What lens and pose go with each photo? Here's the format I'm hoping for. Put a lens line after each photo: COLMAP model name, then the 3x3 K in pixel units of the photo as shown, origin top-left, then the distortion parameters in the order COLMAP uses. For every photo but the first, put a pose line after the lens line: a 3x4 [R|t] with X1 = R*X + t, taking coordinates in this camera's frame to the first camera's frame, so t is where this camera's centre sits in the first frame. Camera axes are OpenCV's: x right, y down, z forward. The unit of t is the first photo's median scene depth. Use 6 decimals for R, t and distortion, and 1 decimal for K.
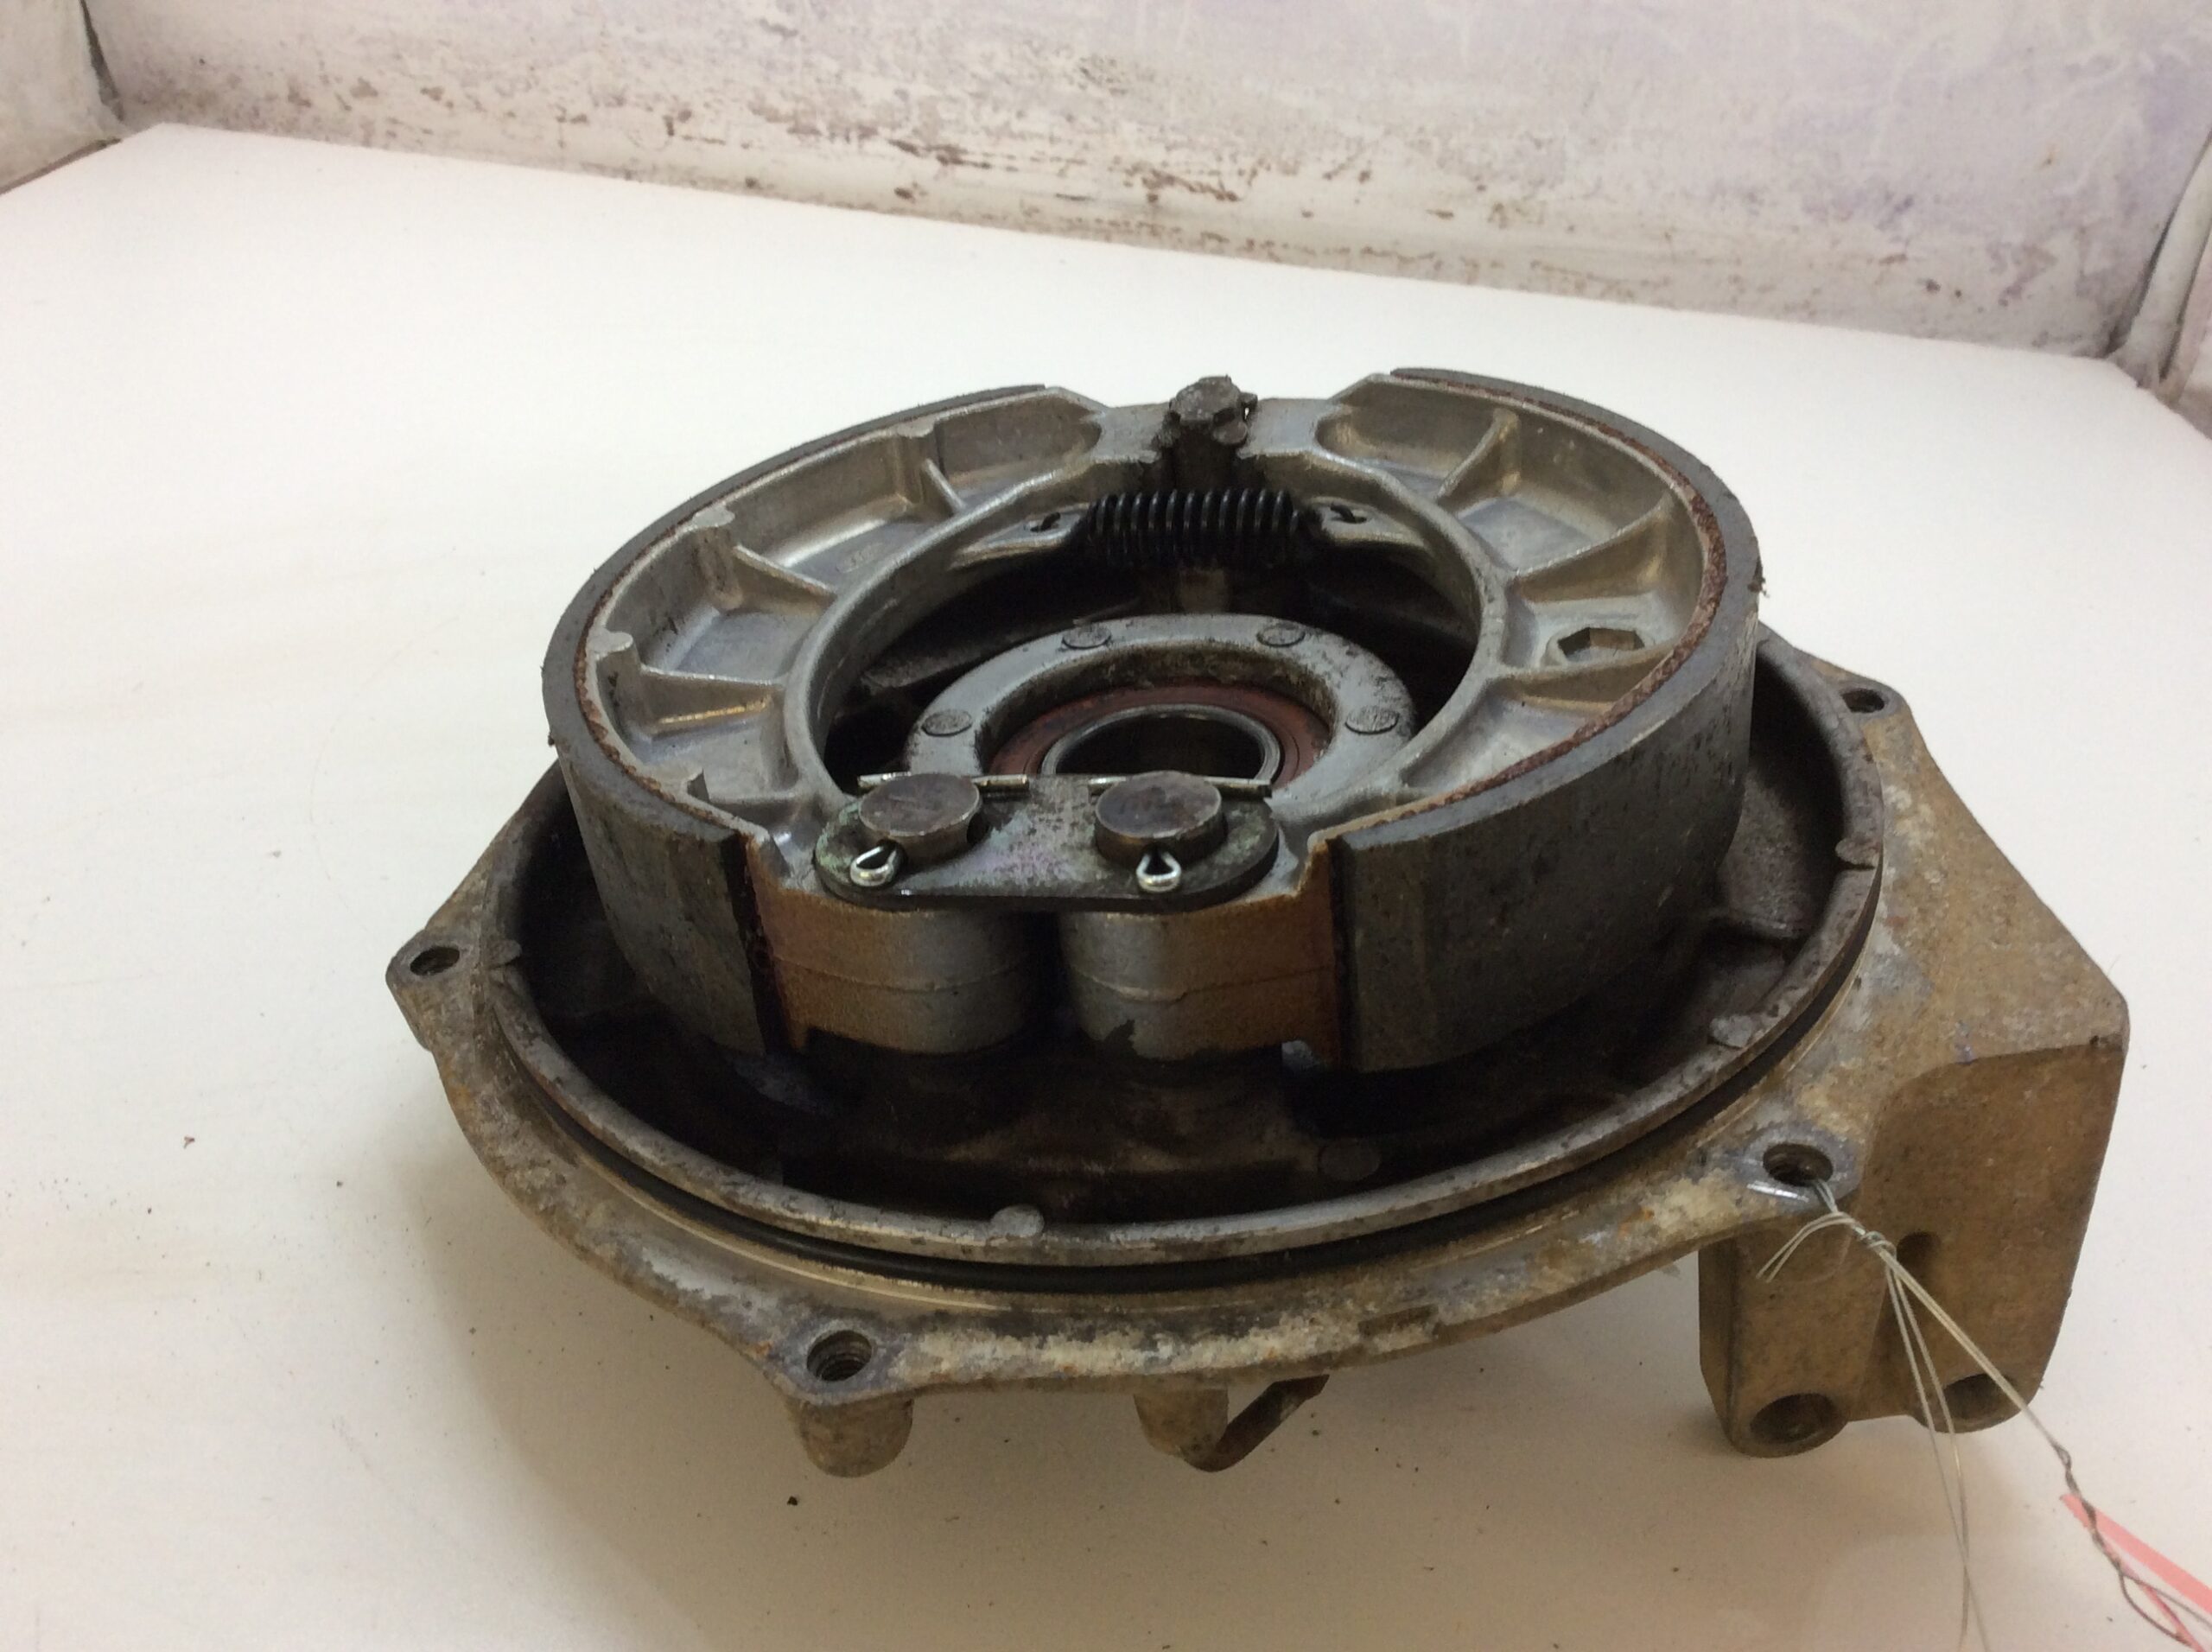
lens RADIAL K [[1986.3, 0, 1106.0], [0, 1986.3, 826.0], [0, 0, 1]] dist [0.132736, -0.299508]
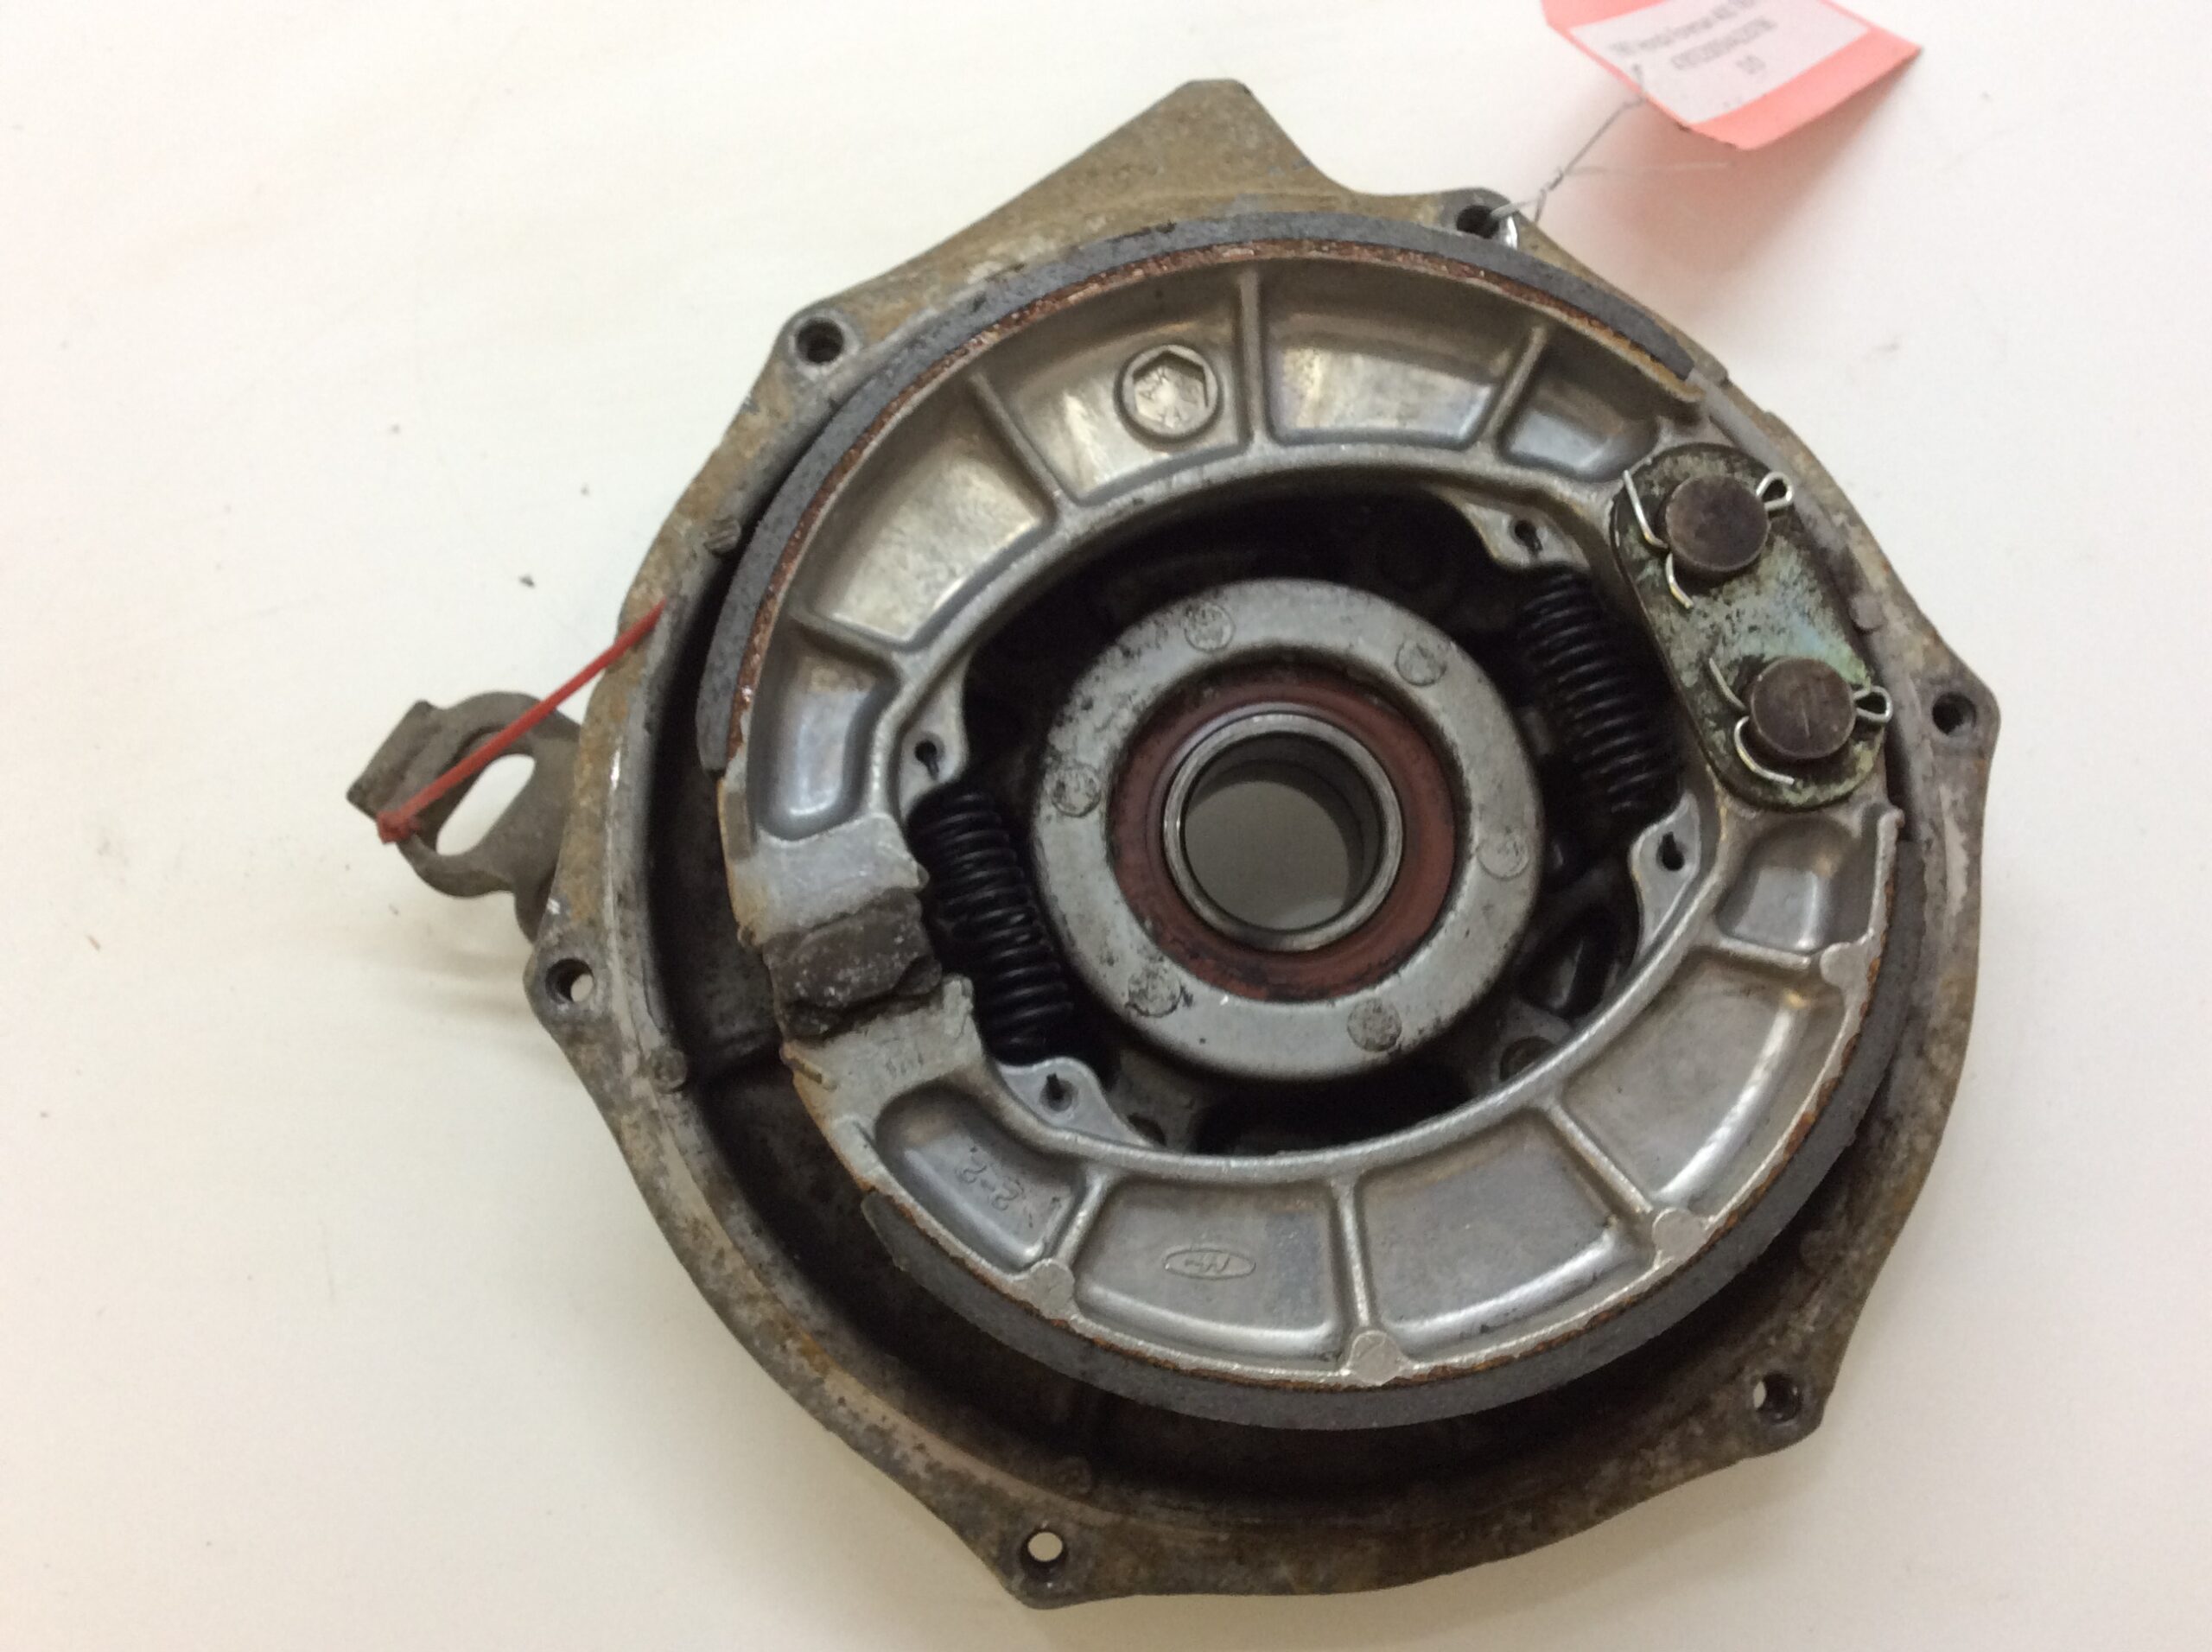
lens RADIAL K [[1986.3, 0, 1106.0], [0, 1986.3, 826.0], [0, 0, 1]] dist [0.132736, -0.299508]
pose [[-0.528628, -0.808393, 0.258945, -0.194458], [0.480768, -0.033721, 0.876199, -1.008746], [-0.699582, 0.587676, 0.406476, 0.688345]]
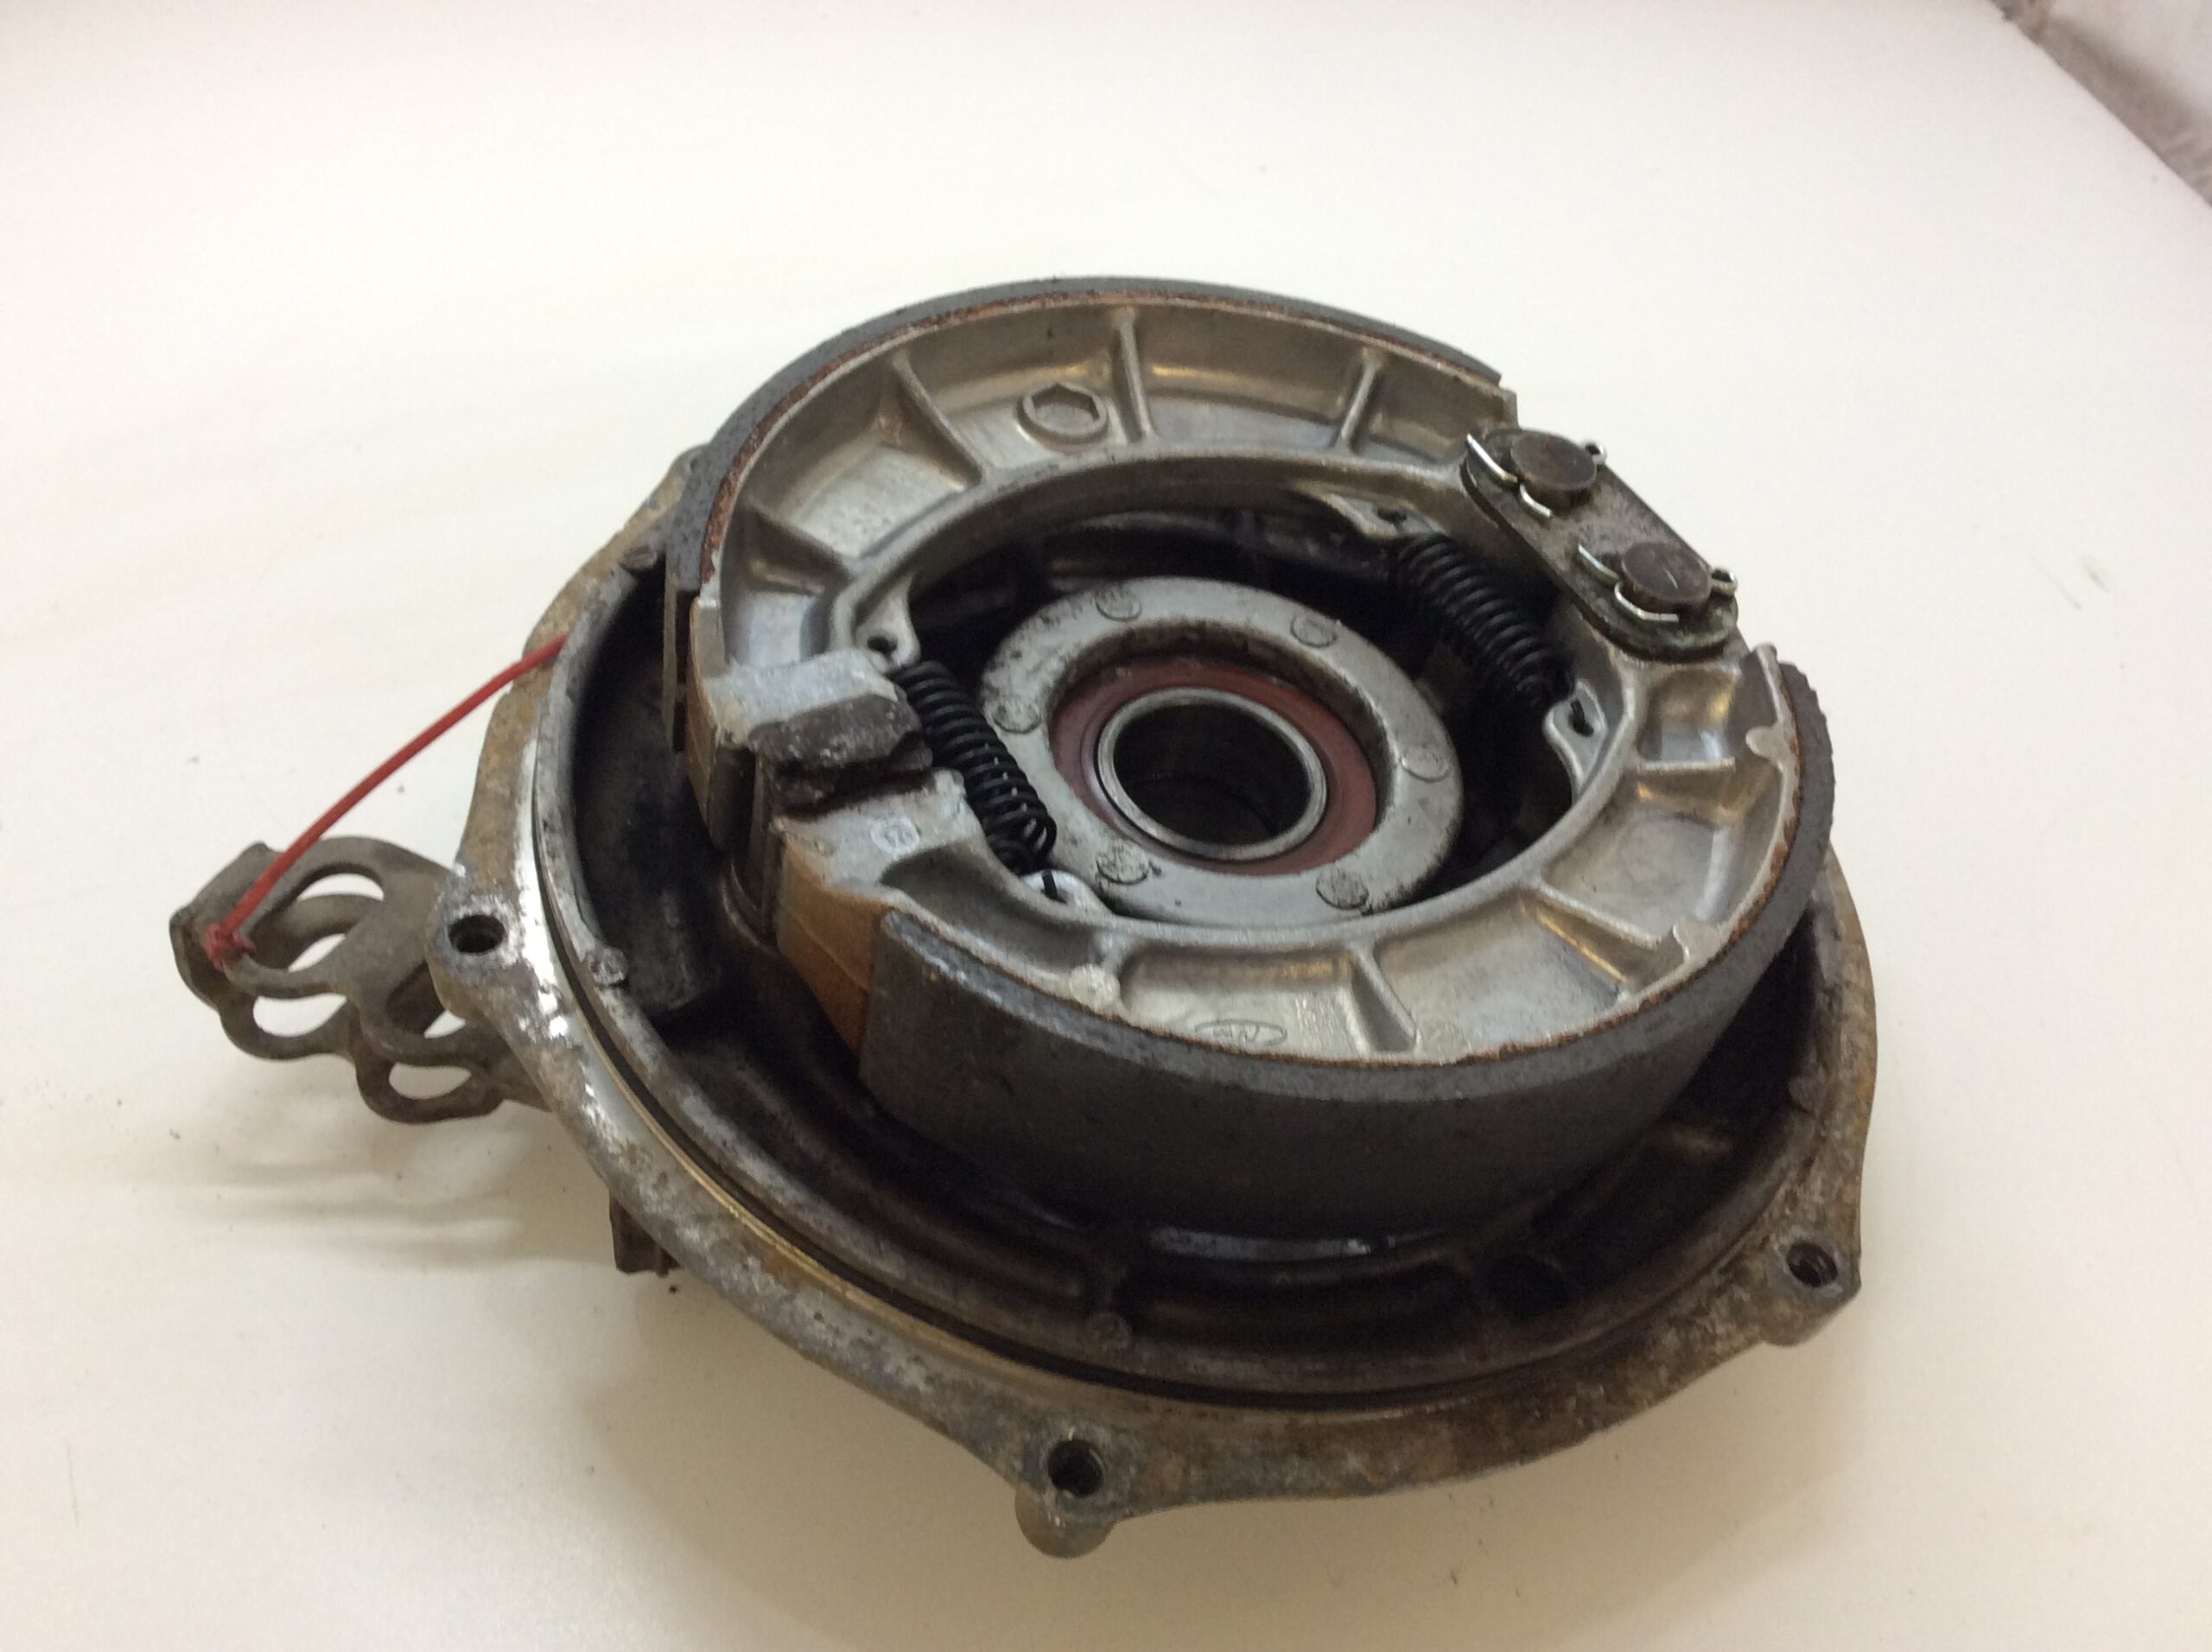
lens RADIAL K [[1986.3, 0, 1106.0], [0, 1986.3, 826.0], [0, 0, 1]] dist [0.132736, -0.299508]
pose [[-0.660722, -0.560690, 0.499072, -0.492925], [0.313915, 0.397542, 0.862217, -0.977794], [-0.681839, 0.726352, -0.086655, 1.211369]]
